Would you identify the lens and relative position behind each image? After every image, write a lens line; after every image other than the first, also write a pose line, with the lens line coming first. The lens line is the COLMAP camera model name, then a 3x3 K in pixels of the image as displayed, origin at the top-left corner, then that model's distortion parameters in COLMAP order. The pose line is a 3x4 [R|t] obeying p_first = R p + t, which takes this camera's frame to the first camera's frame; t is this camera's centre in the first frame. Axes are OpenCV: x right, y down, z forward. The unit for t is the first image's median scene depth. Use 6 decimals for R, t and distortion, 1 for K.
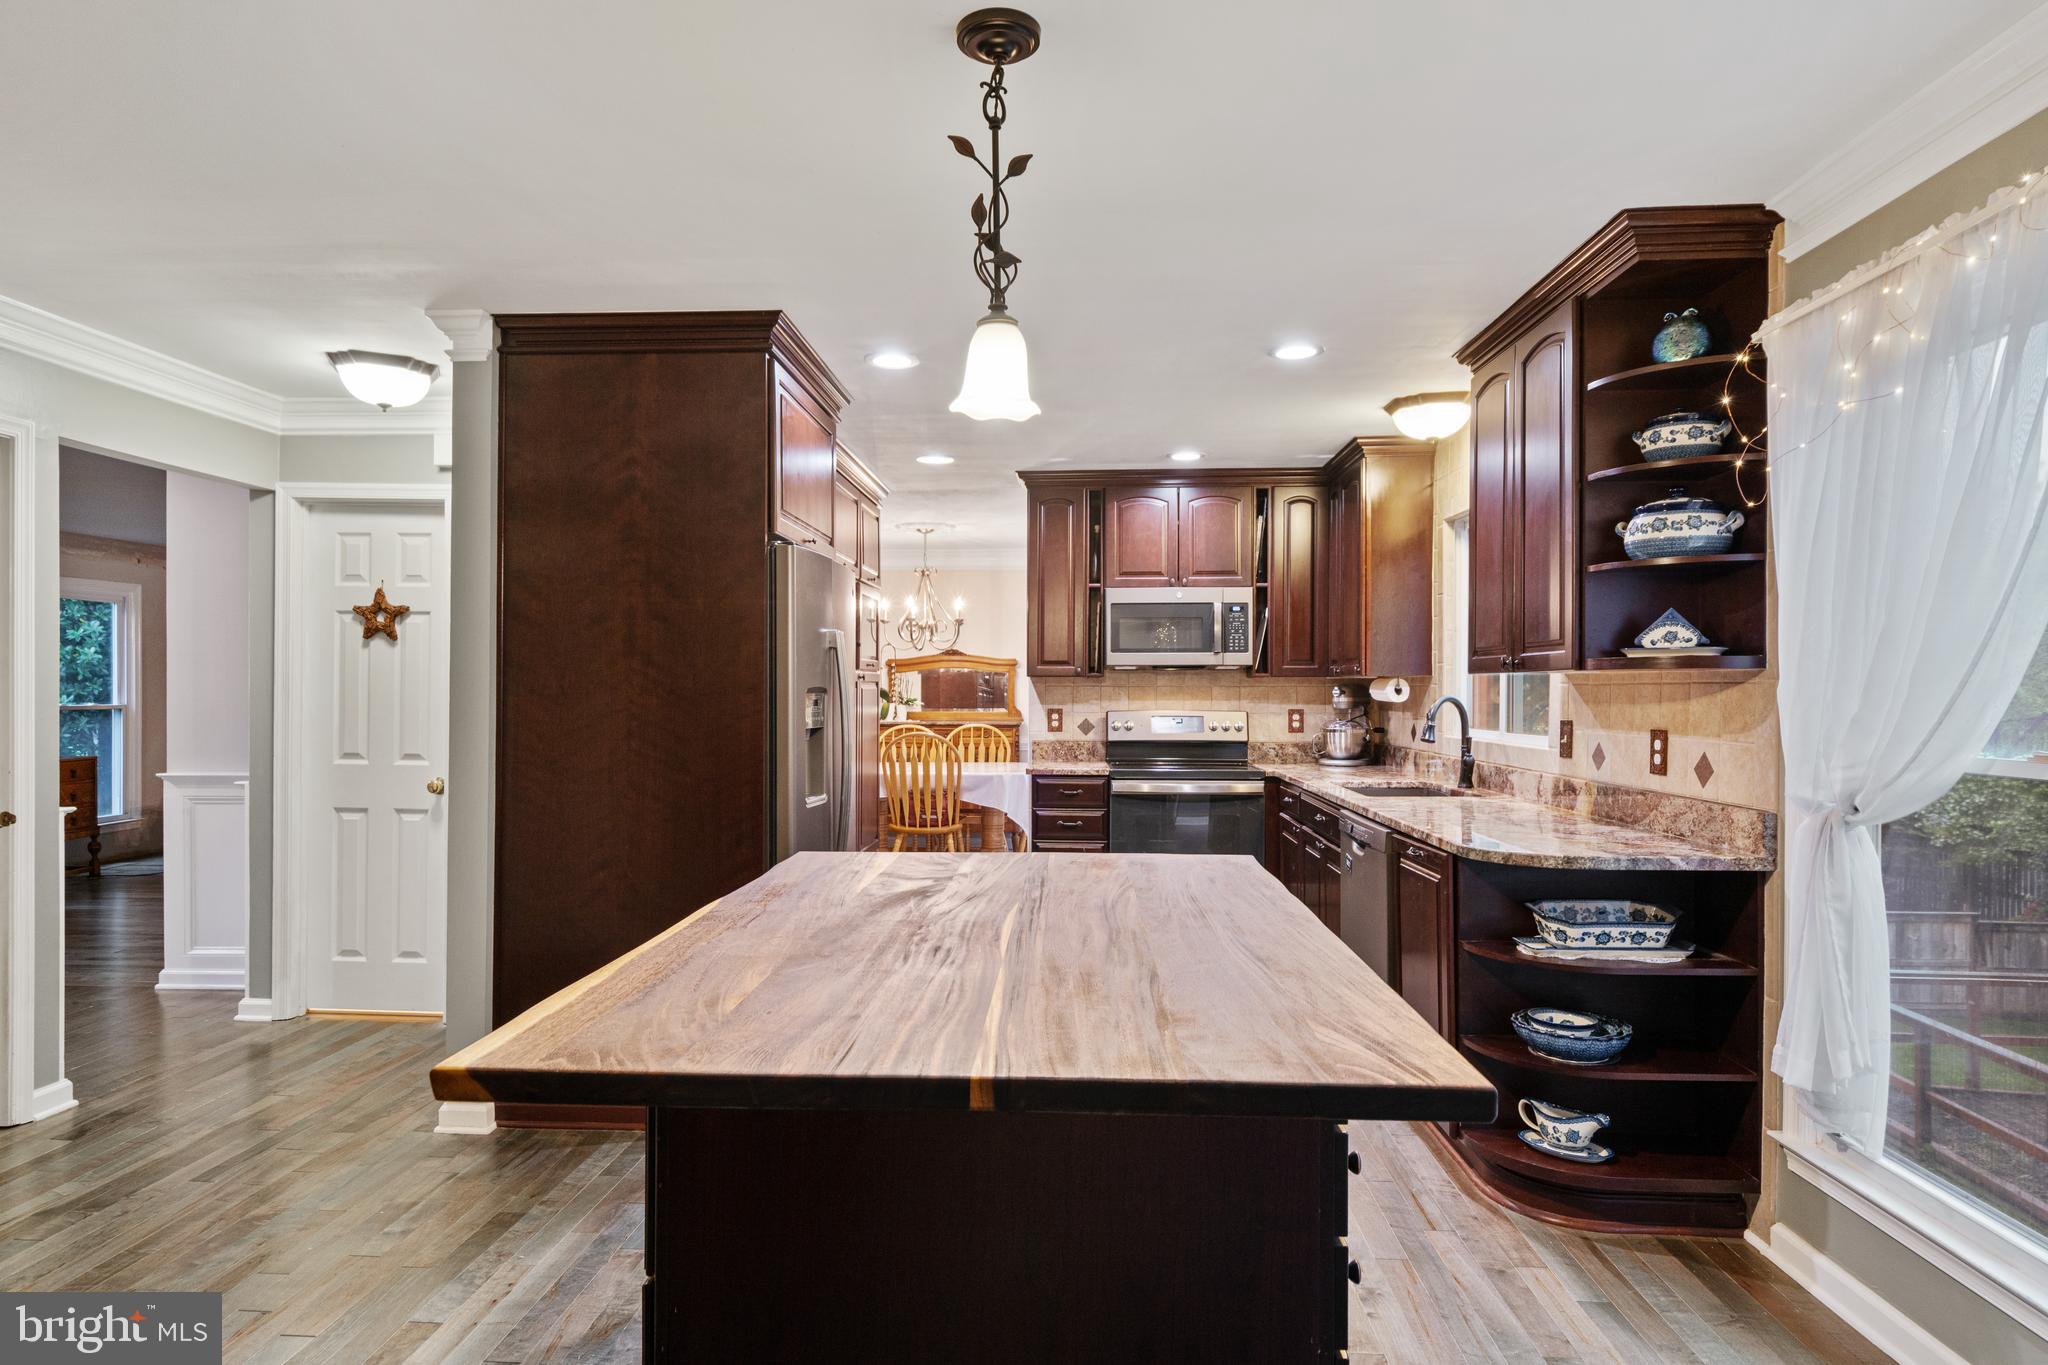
lens RADIAL K [[1186.7, 0, 1019.6], [0, 1186.7, 690.4], [0, 0, 1]] dist [-0.001381, -0.000207]
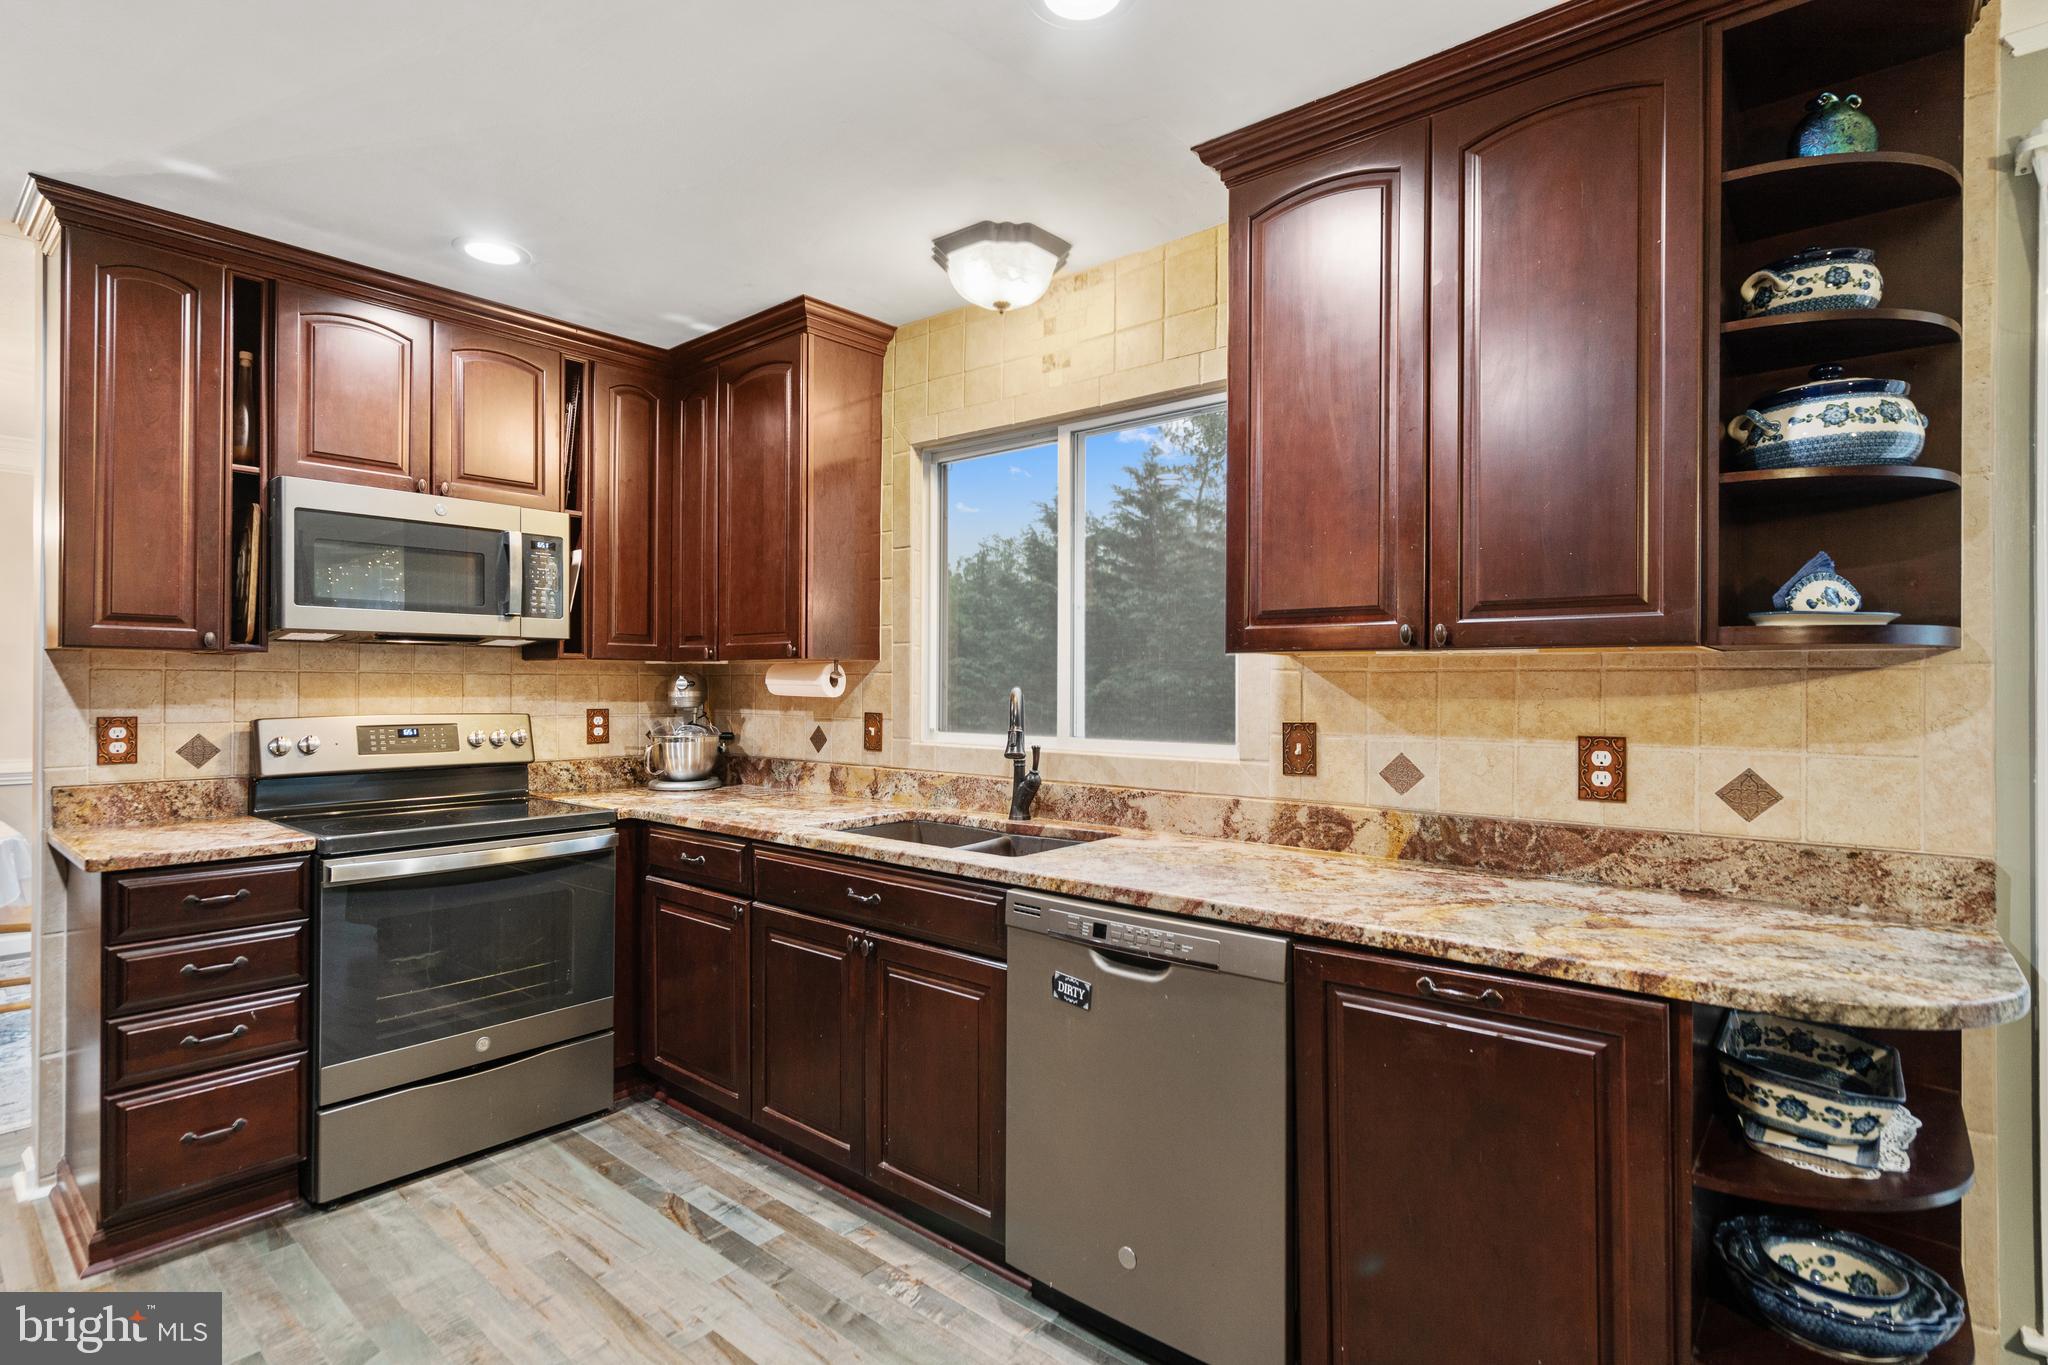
lens RADIAL K [[997.4, 0, 1011.9], [0, 997.4, 683.0], [0, 0, 1]] dist [0.002754, 0.000929]
pose [[0.612574, 0.002728, 0.790409, -0.073501], [-0.001961, 0.999996, -0.001931, 0.002095], [-0.790411, -0.000367, 0.612577, 0.499748]]
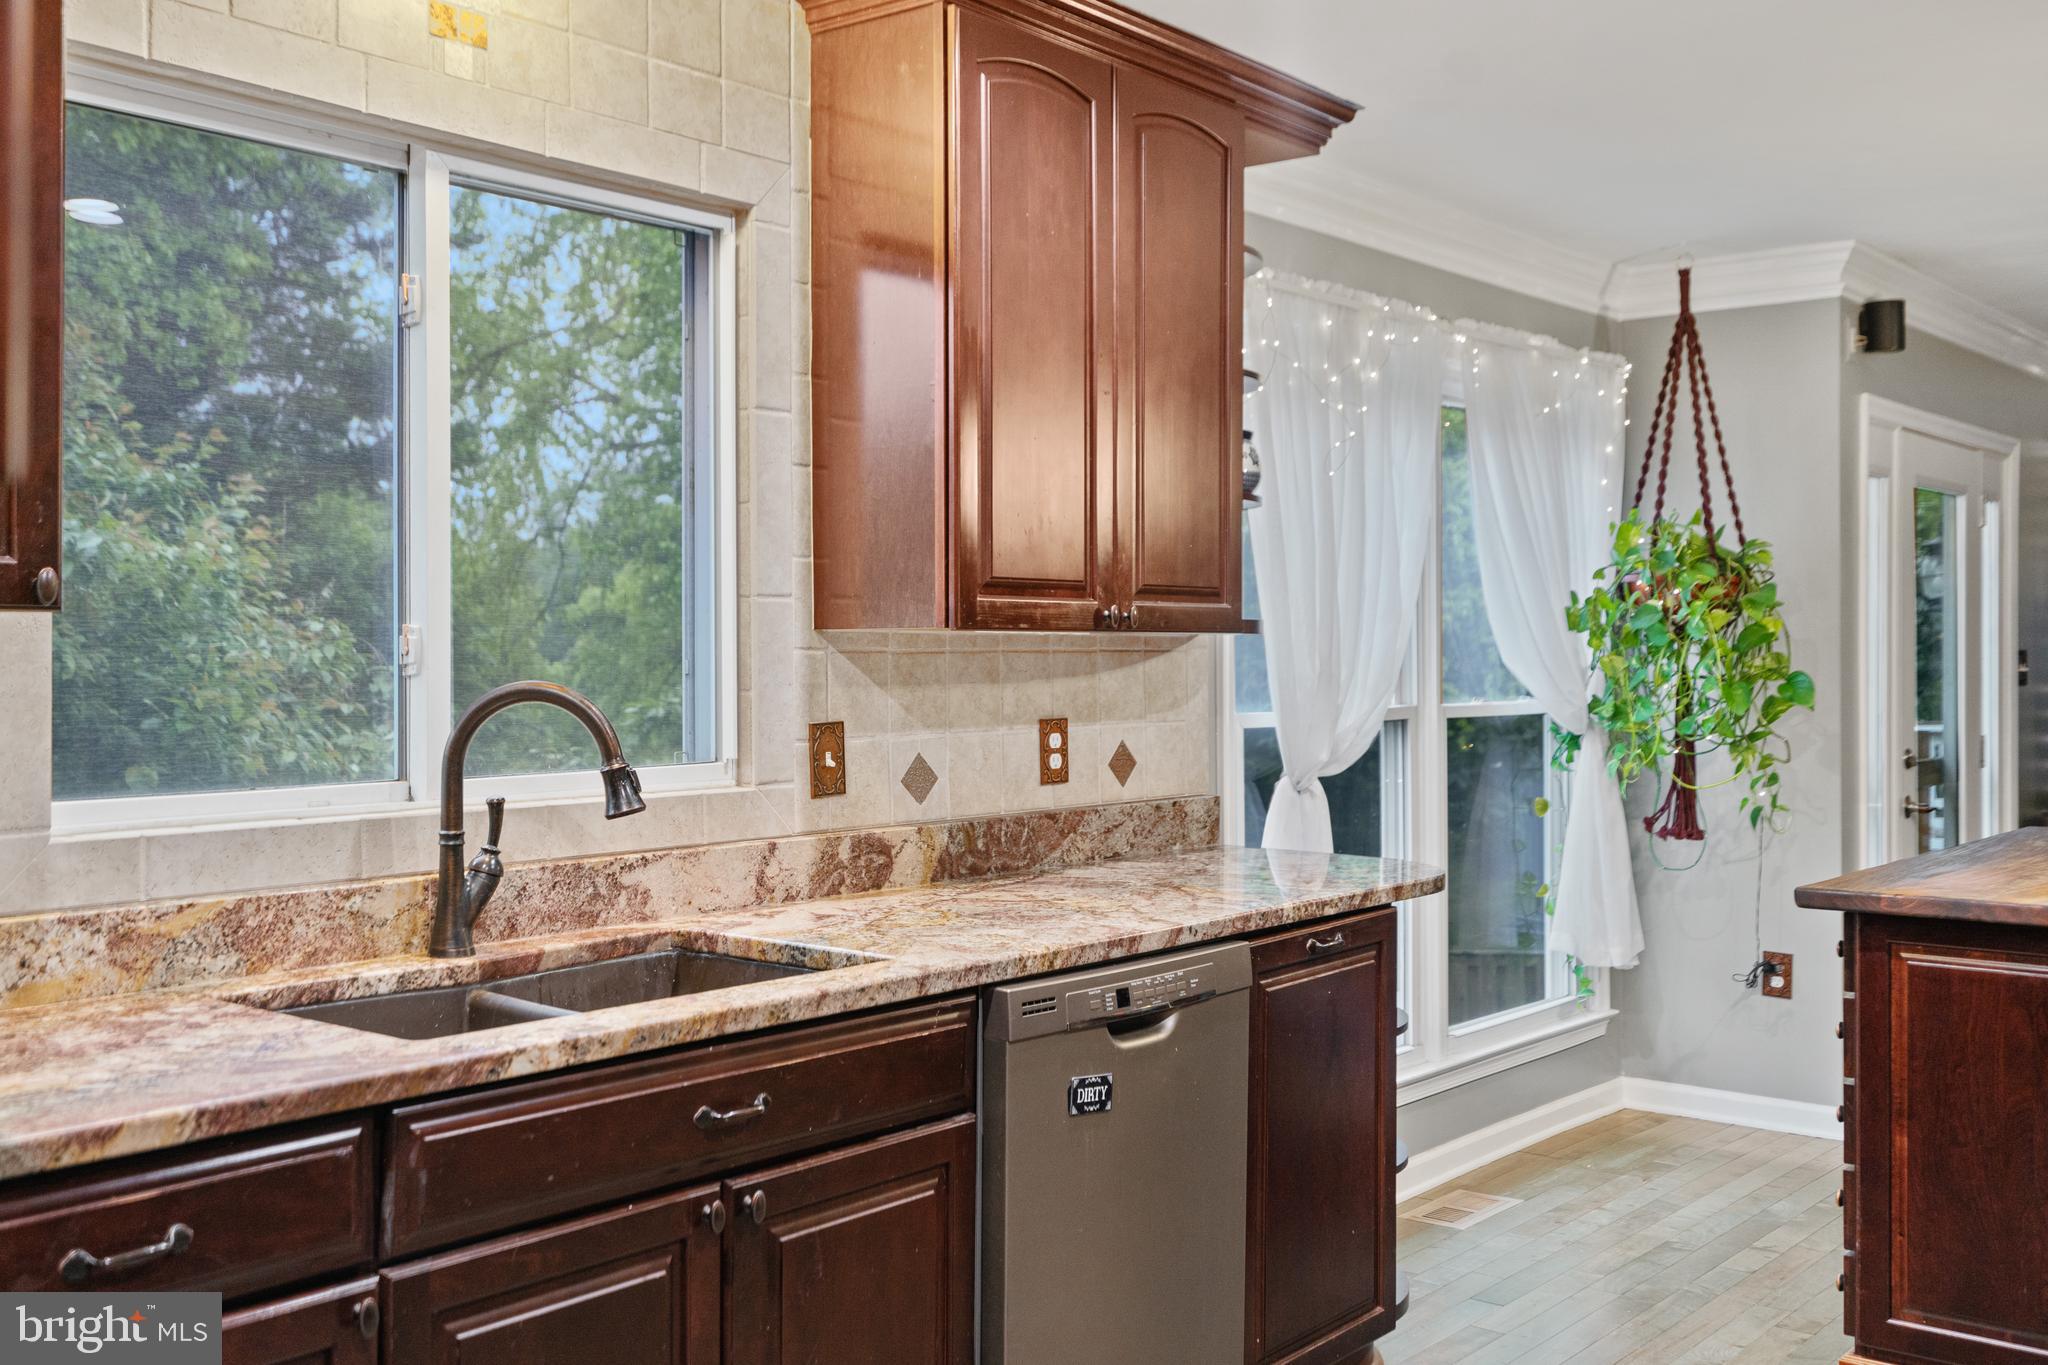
lens RADIAL K [[2030.1, 0, 1009.0], [0, 2030.1, 643.3], [0, 0, 1]] dist [0.010290, -0.019408]
pose [[-0.798818, -0.000784, 0.601573, -0.079895], [-0.000422, 1.000000, 0.000742, -0.006071], [-0.601573, 0.000339, -0.798818, 1.066670]]
